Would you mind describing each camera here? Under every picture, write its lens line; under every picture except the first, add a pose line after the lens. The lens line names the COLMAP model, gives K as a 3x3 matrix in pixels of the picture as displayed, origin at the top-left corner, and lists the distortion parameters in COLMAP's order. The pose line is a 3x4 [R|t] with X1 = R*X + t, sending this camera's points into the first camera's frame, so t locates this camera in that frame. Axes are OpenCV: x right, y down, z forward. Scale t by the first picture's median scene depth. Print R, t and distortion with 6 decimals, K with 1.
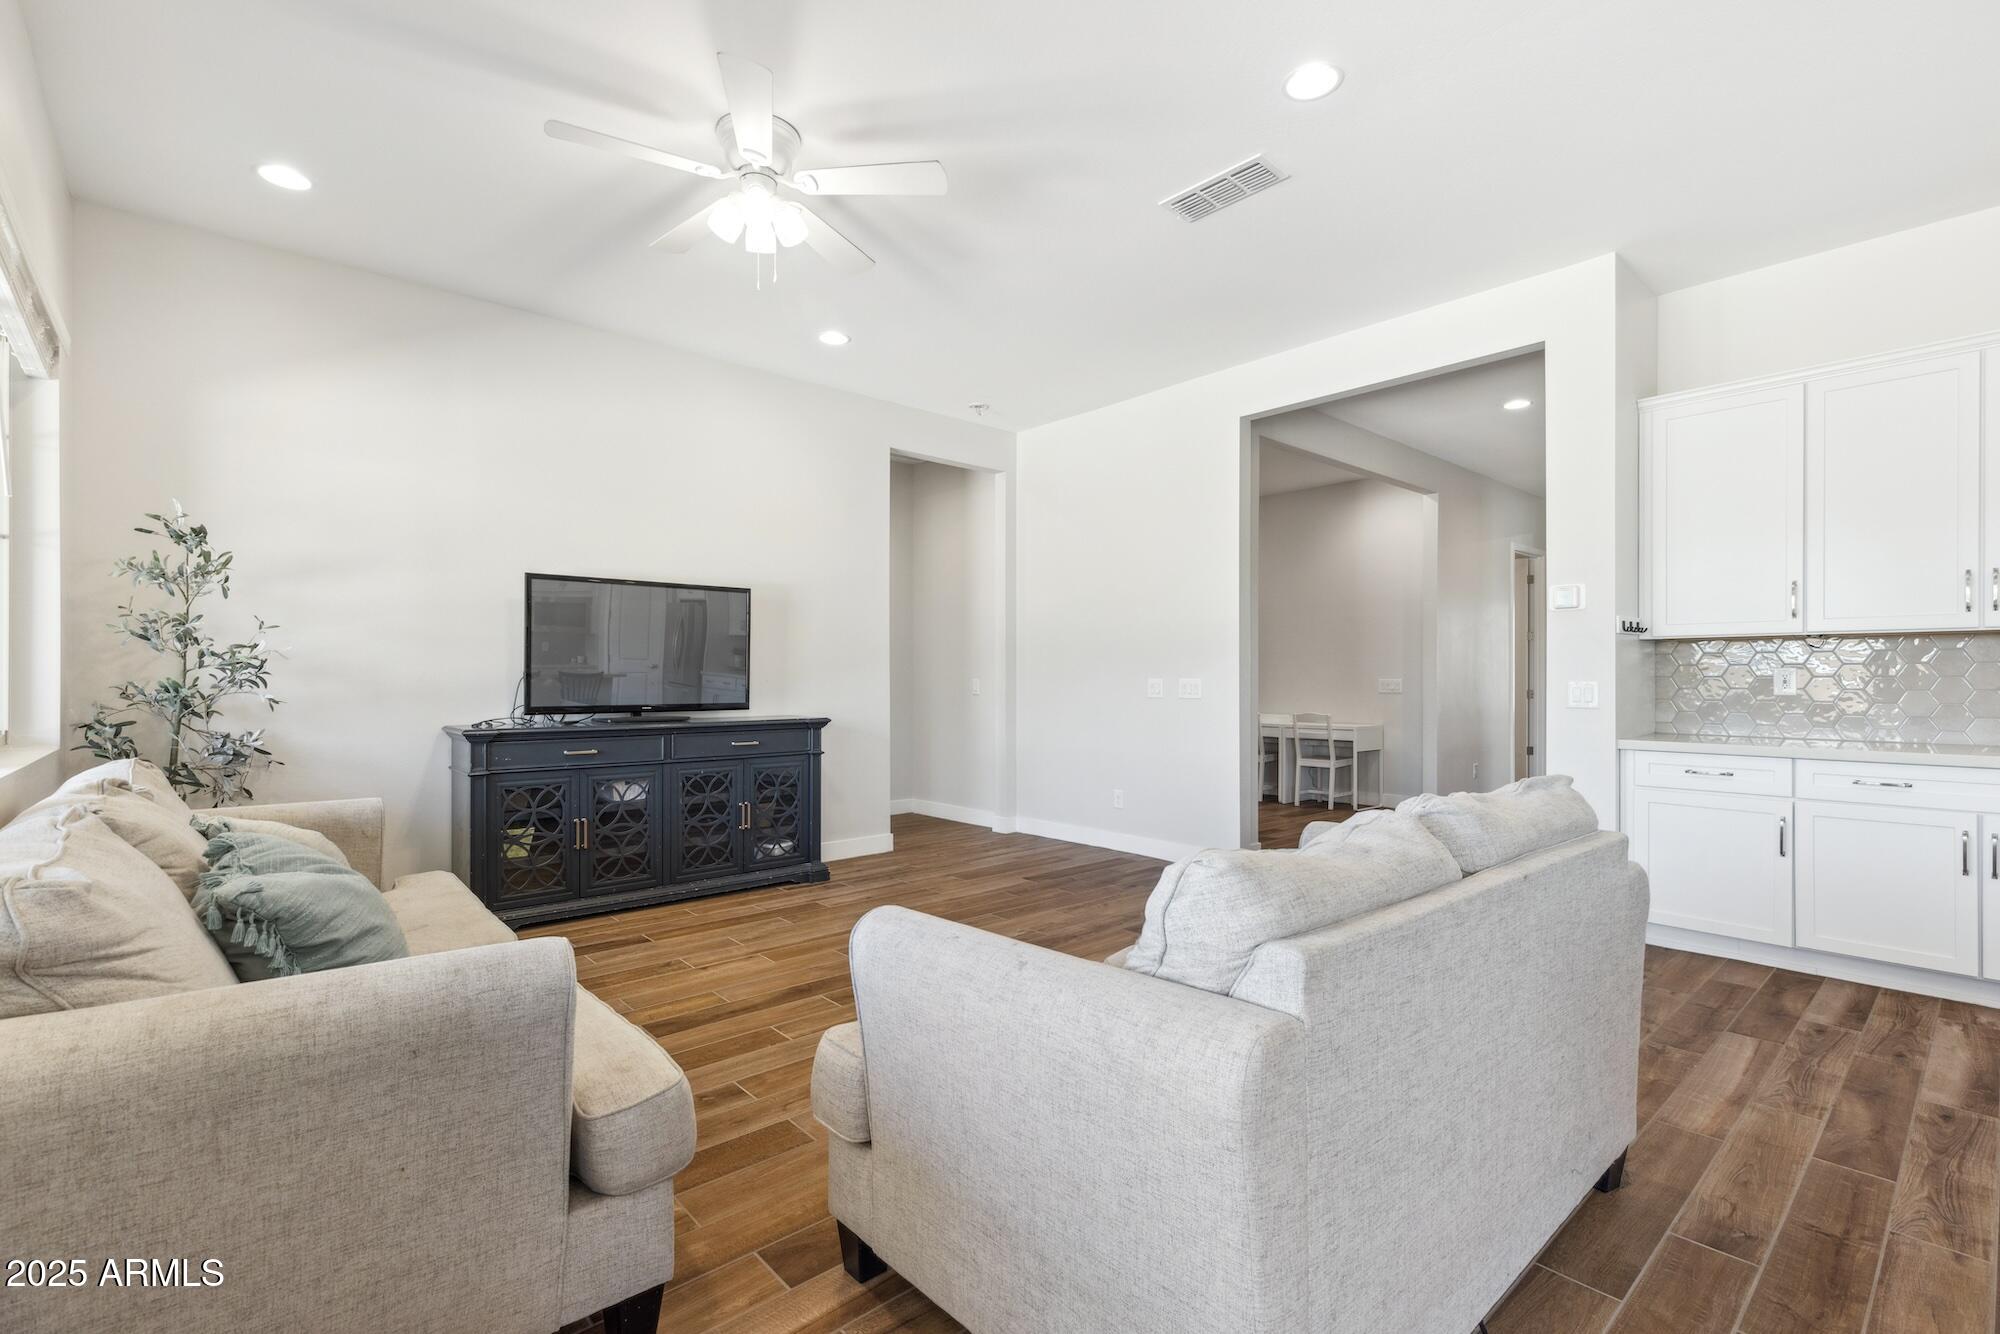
lens RADIAL K [[899.3, 0, 999.7], [0, 899.3, 674.4], [0, 0, 1]] dist [0.005648, -0.000406]
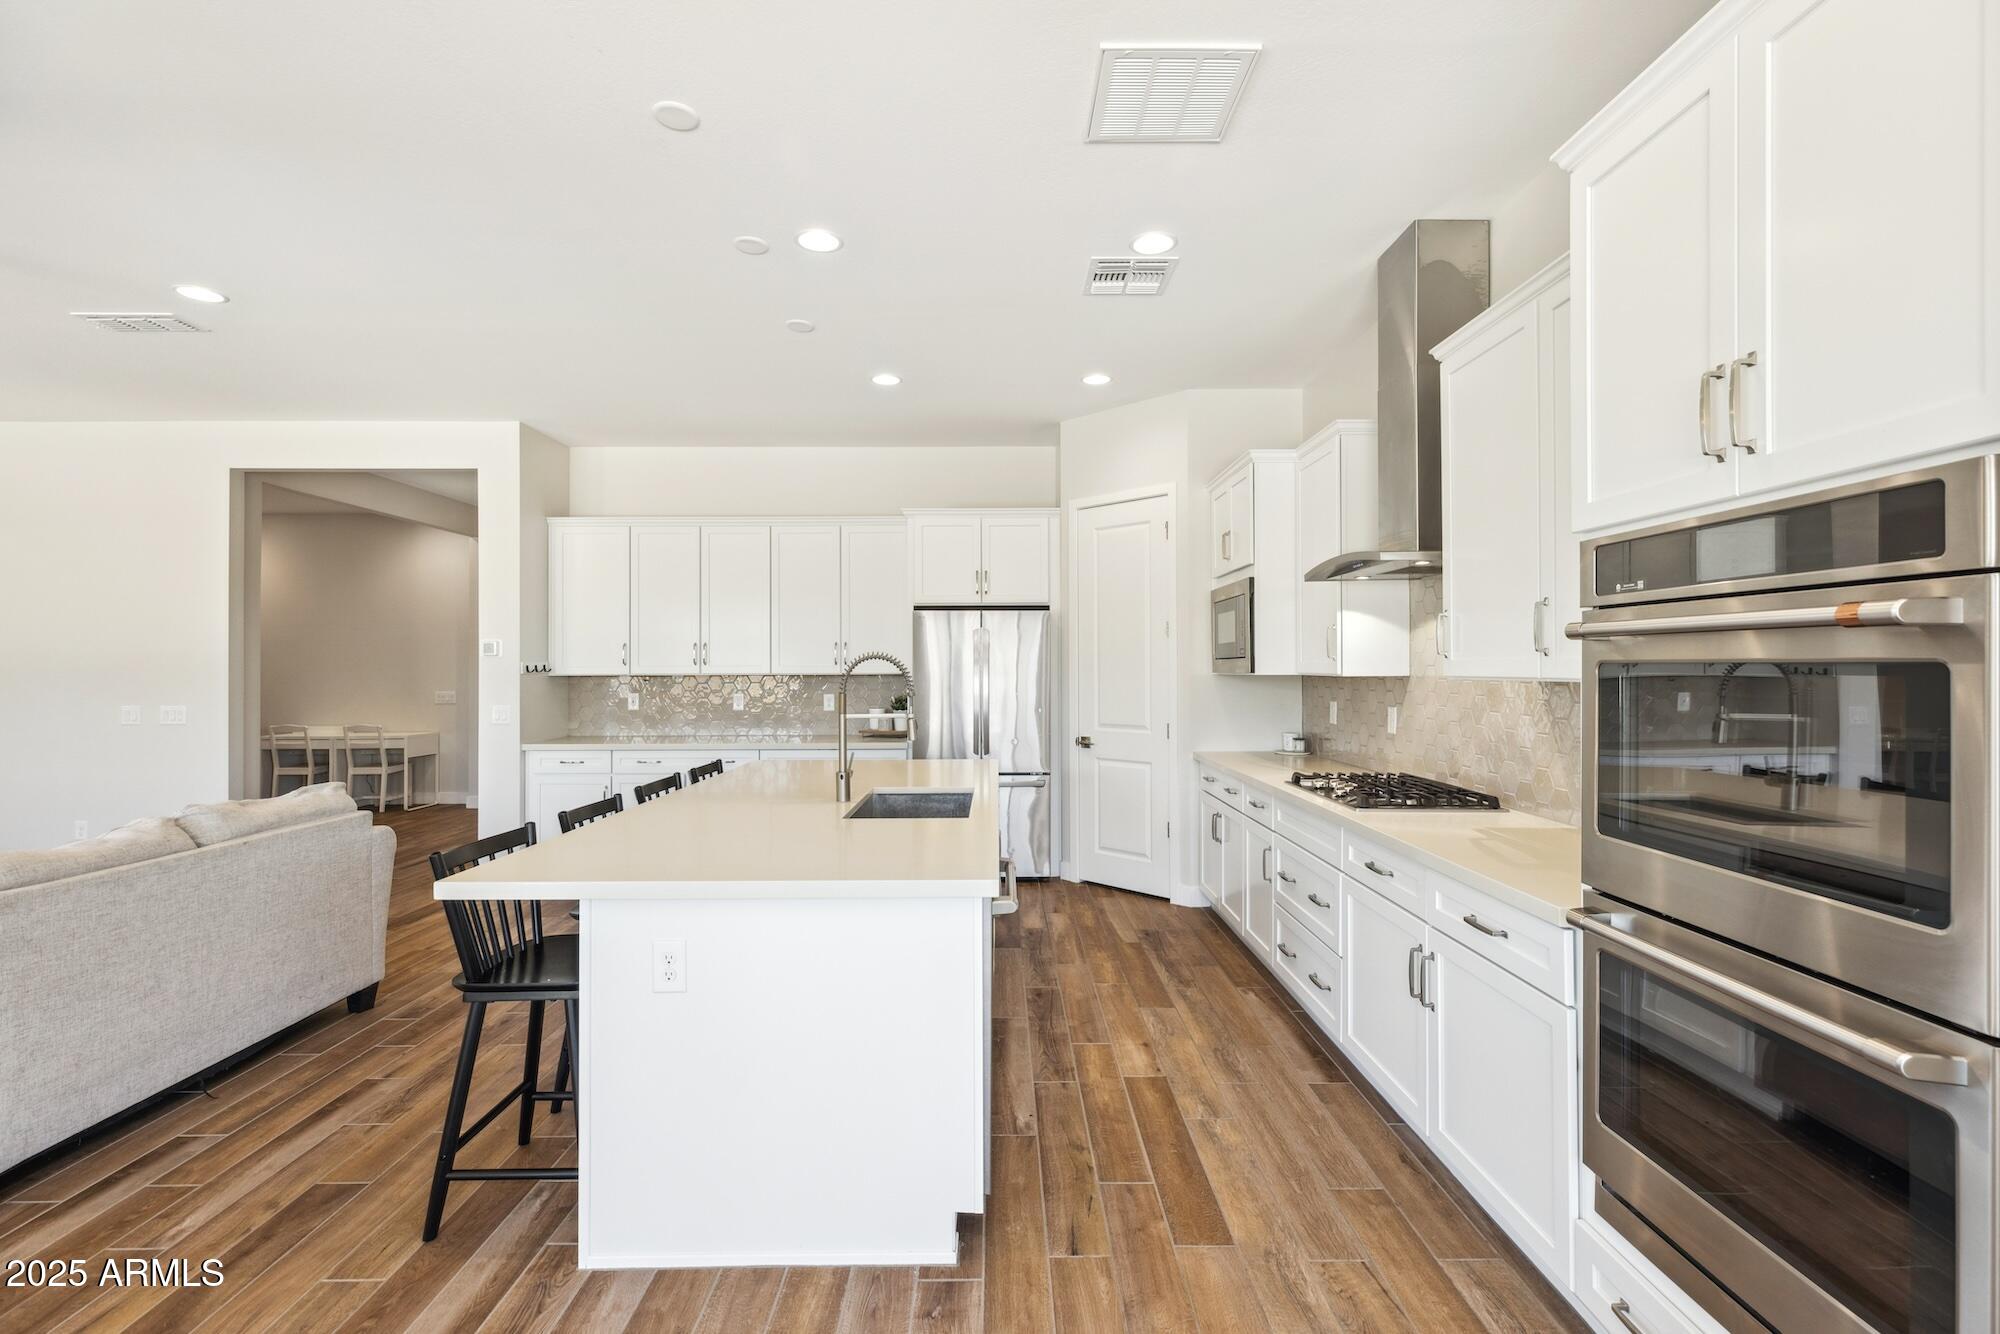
lens RADIAL K [[894.9, 0, 1000.8], [0, 894.9, 663.0], [0, 0, 1]] dist [0.005444, -0.000068]
pose [[0.659479, 0.000833, 0.751722, 0.079192], [-0.000134, 1.000000, -0.000990, -0.057802], [-0.751723, 0.000552, 0.659479, -0.544398]]
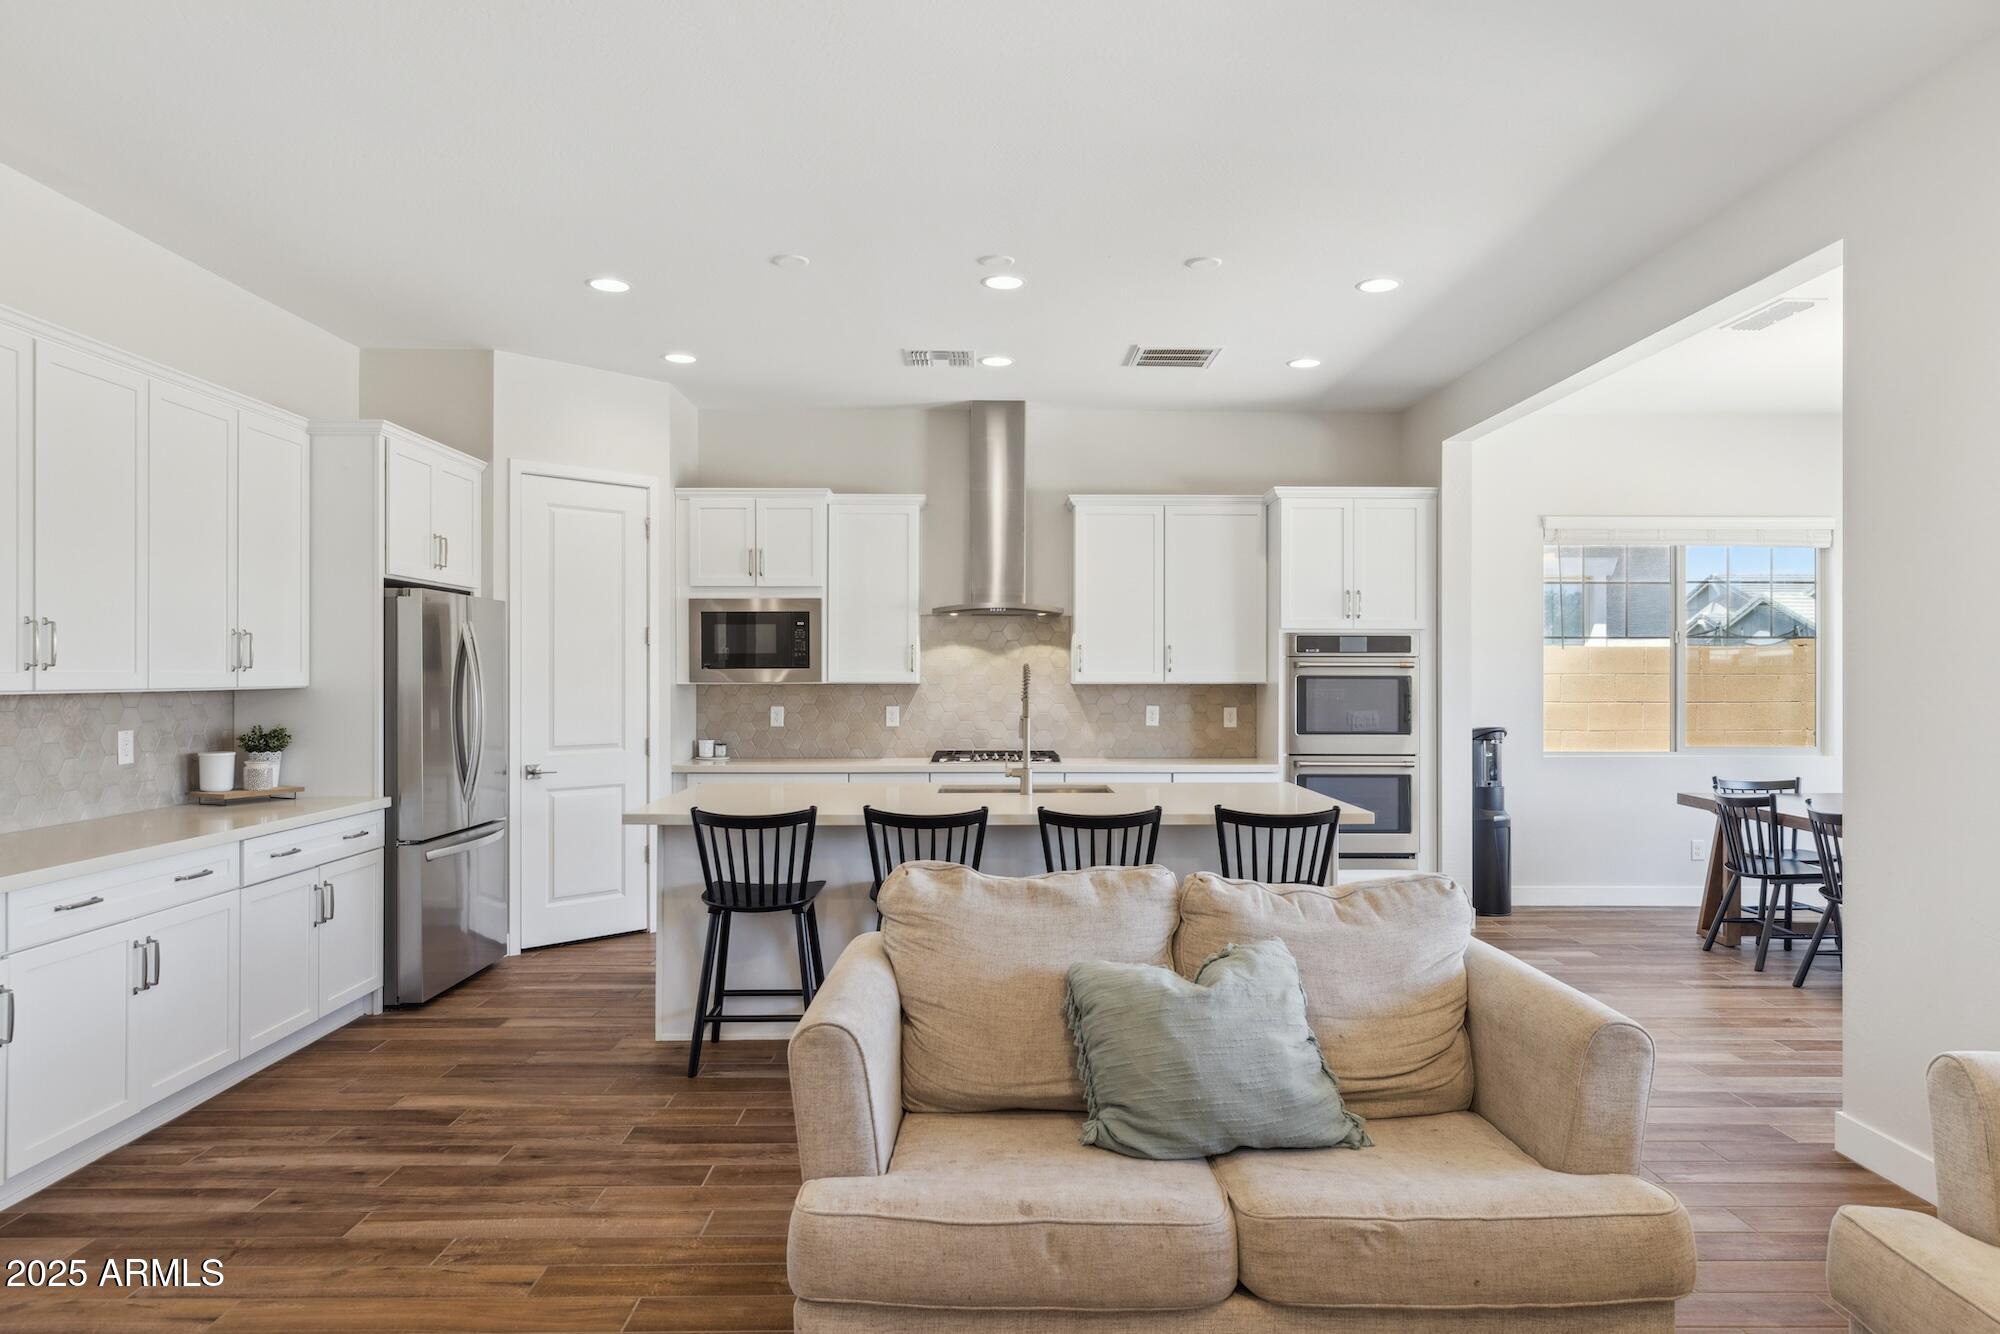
lens RADIAL K [[1237.7, 0, 1000.1], [0, 1237.7, 671.4], [0, 0, 1]] dist [0.008214, 0.001303]
pose [[-0.754887, 0.000394, 0.655854, -0.207151], [-0.004380, 0.999974, -0.005642, -0.053116], [-0.655840, -0.007131, -0.754866, 0.997398]]
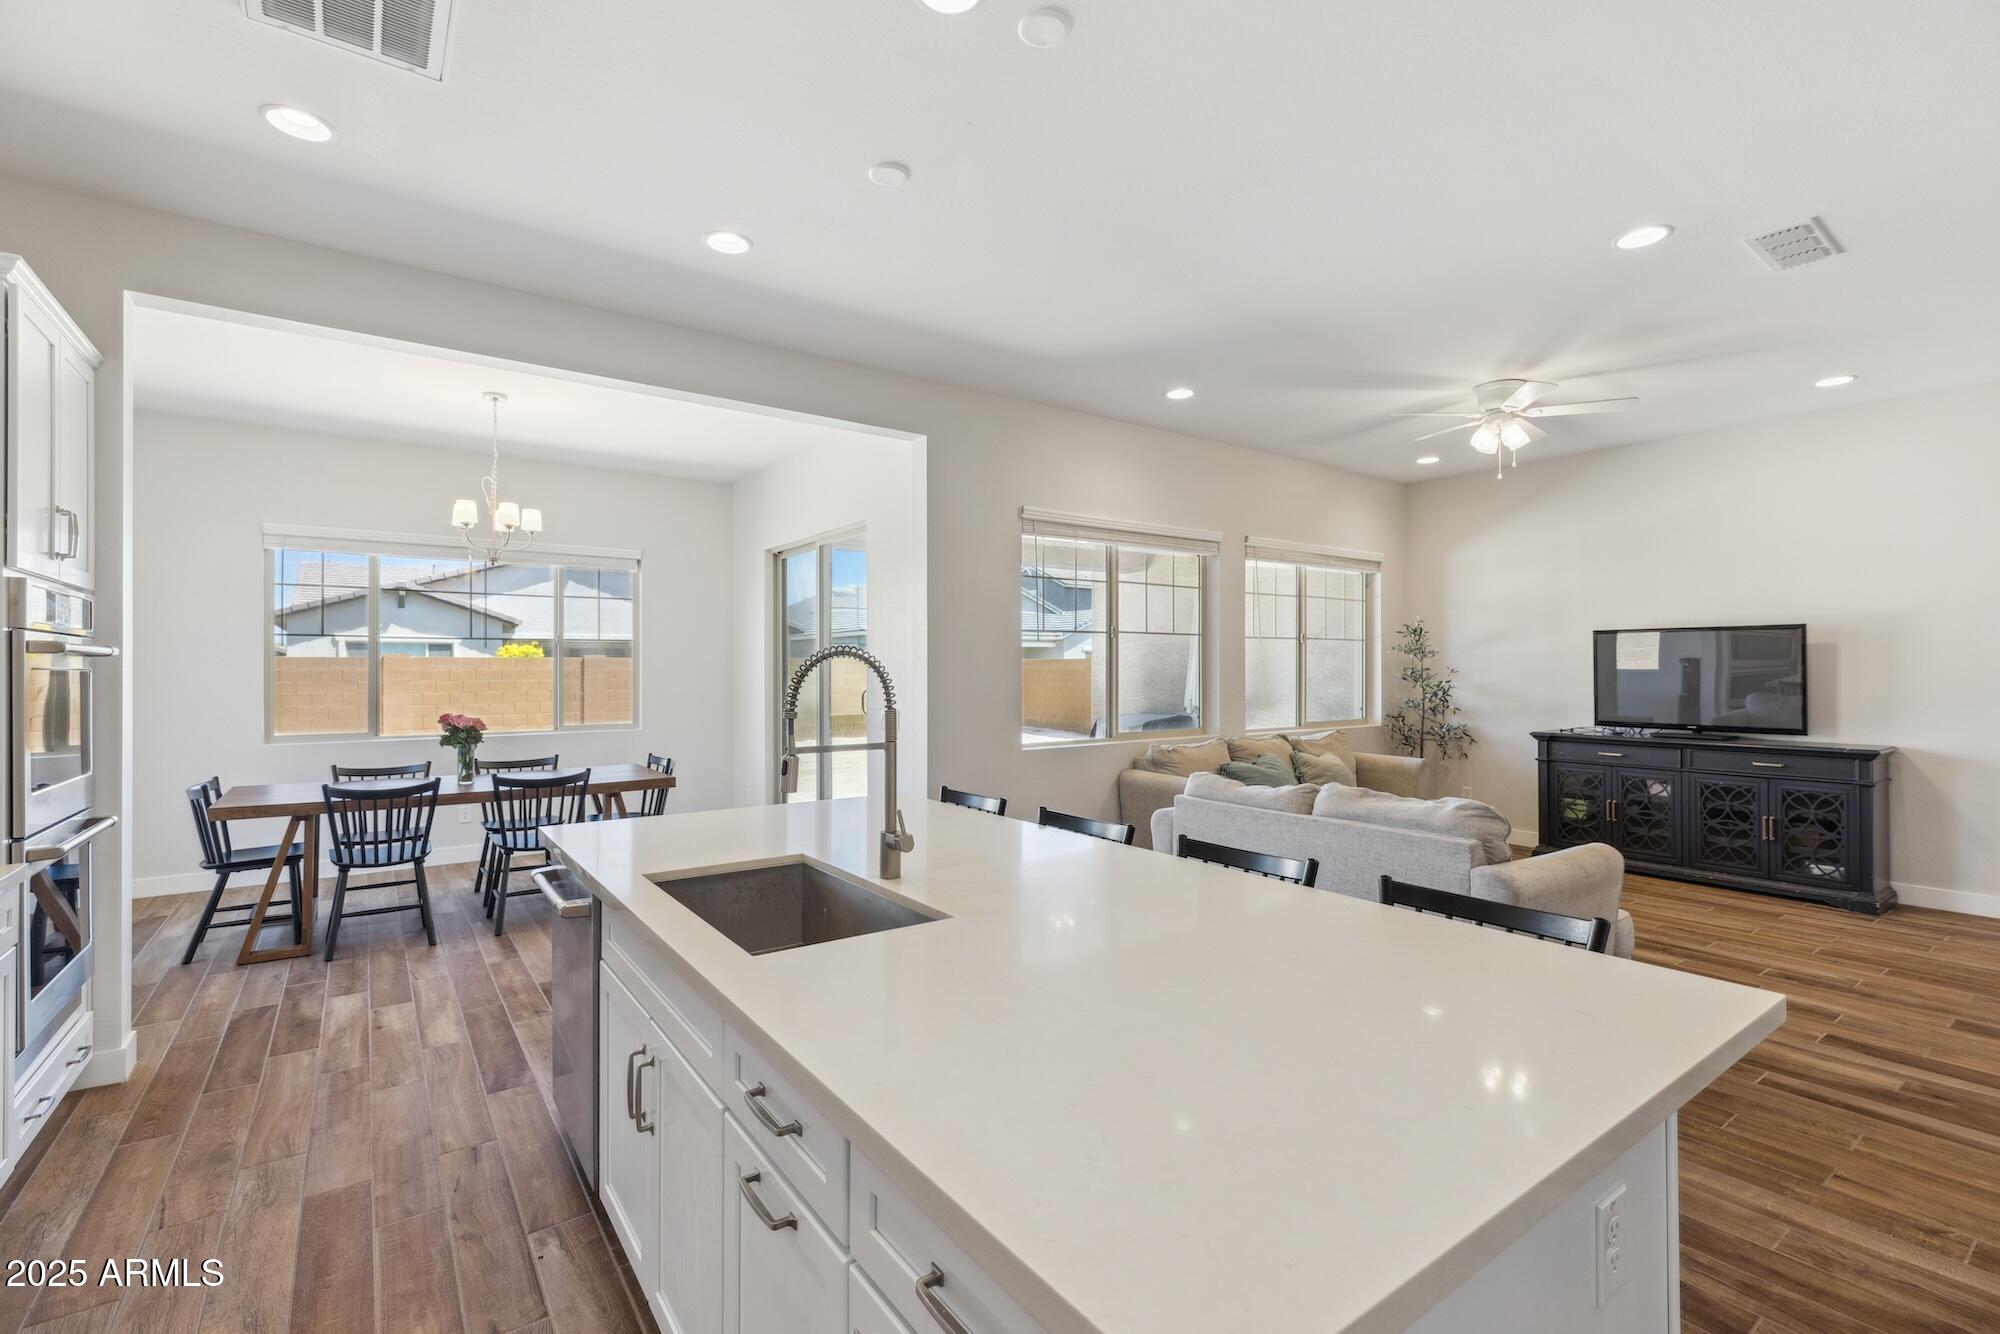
lens RADIAL K [[888.2, 0, 1008.0], [0, 888.2, 663.9], [0, 0, 1]] dist [0.002740, 0.000483]
pose [[-0.095617, -0.005915, -0.995401, 1.054473], [0.005532, 0.999964, -0.006474, -0.054964], [0.995403, -0.006126, -0.095581, 0.177383]]
